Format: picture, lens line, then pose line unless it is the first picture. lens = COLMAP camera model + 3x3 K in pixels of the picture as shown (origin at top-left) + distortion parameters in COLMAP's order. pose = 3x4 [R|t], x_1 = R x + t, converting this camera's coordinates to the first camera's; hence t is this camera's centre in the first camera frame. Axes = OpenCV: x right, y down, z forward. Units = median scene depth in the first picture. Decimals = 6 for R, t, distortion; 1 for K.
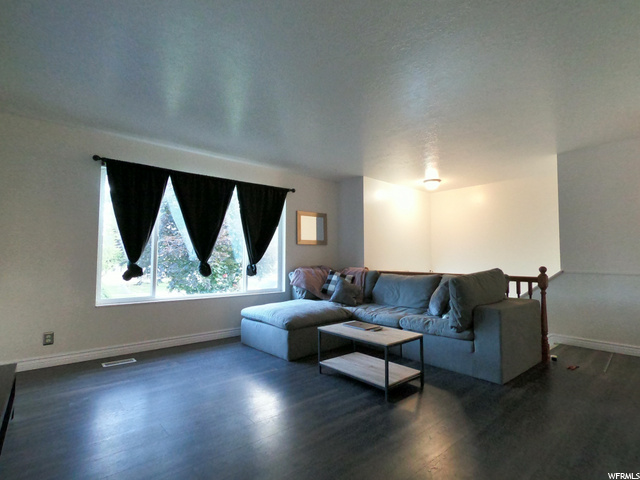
lens RADIAL K [[321.0, 0, 318.7], [0, 321.0, 242.3], [0, 0, 1]] dist [0.000266, 0.000086]
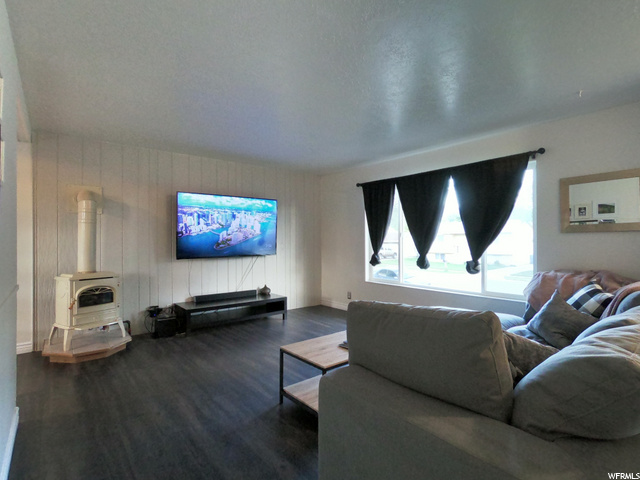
lens RADIAL K [[321.0, 0, 318.7], [0, 321.0, 242.3], [0, 0, 1]] dist [0.000266, 0.000086]
pose [[0.001534, -0.014696, -0.999891, 0.754188], [0.032361, 0.999369, -0.014639, 0.026882], [0.999475, -0.032335, 0.002008, 0.713428]]
